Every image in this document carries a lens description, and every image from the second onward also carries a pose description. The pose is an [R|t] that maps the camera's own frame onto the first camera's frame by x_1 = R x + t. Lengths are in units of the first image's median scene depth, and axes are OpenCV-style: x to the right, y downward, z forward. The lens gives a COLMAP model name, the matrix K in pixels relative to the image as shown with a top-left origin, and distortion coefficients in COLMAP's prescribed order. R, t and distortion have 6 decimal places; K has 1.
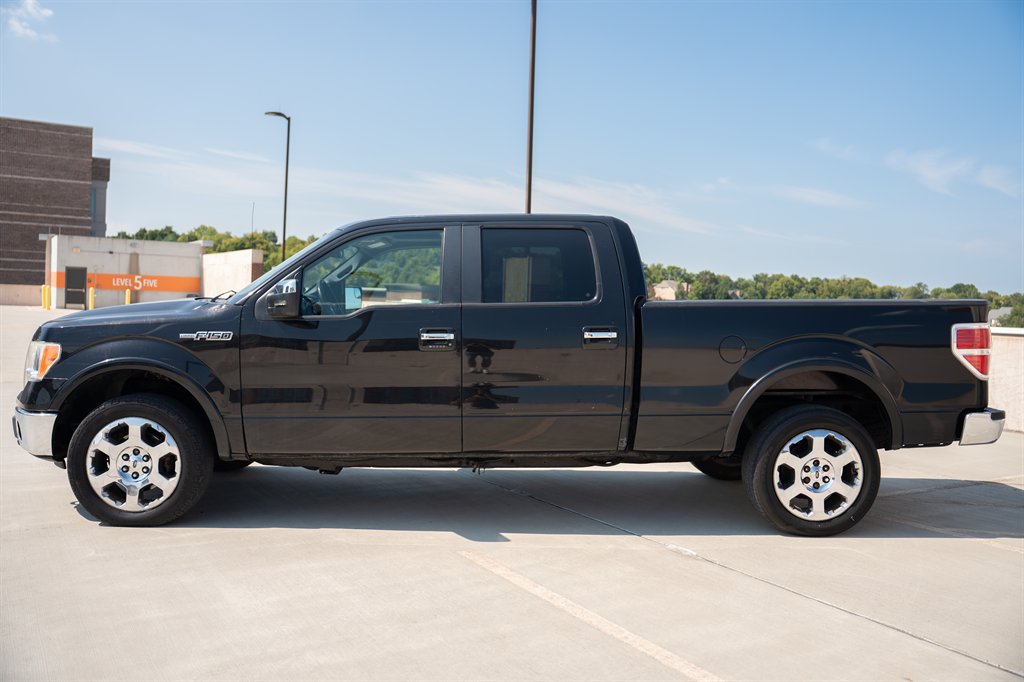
lens RADIAL K [[944.6, 0, 537.9], [0, 944.6, 332.9], [0, 0, 1]] dist [-0.031656, 0.011347]
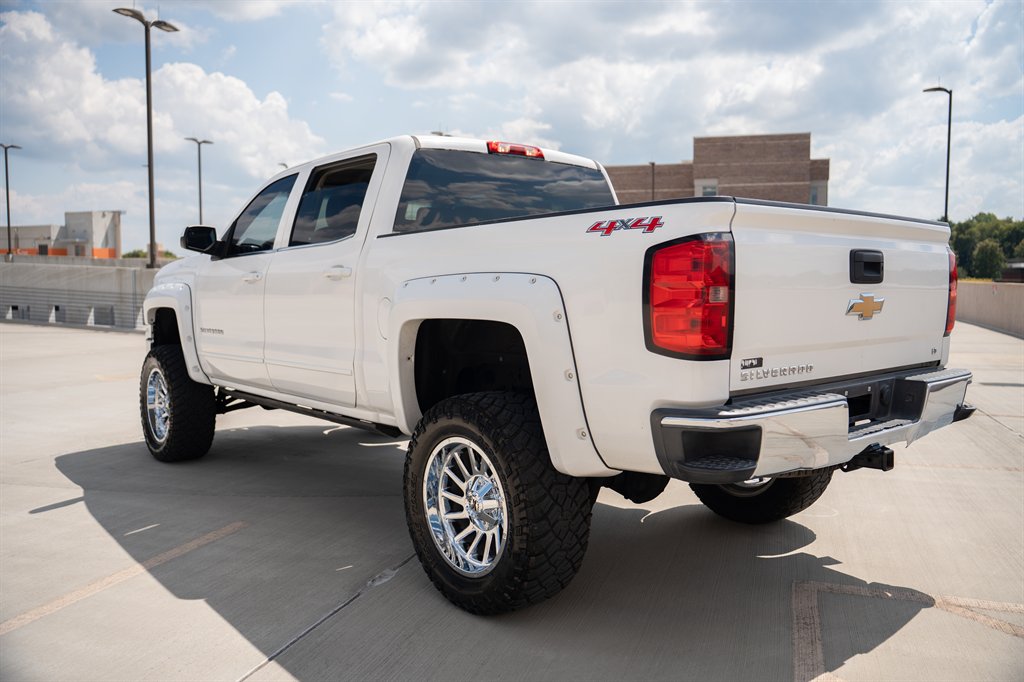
lens RADIAL K [[866.6, 0, 504.5], [0, 866.6, 341.9], [0, 0, 1]] dist [-0.073540, 0.032394]
pose [[0.602195, 0.026085, -0.797923, 0.123461], [-0.006190, 0.999589, 0.028007, 0.001913], [0.798325, -0.011926, 0.602109, 0.103234]]
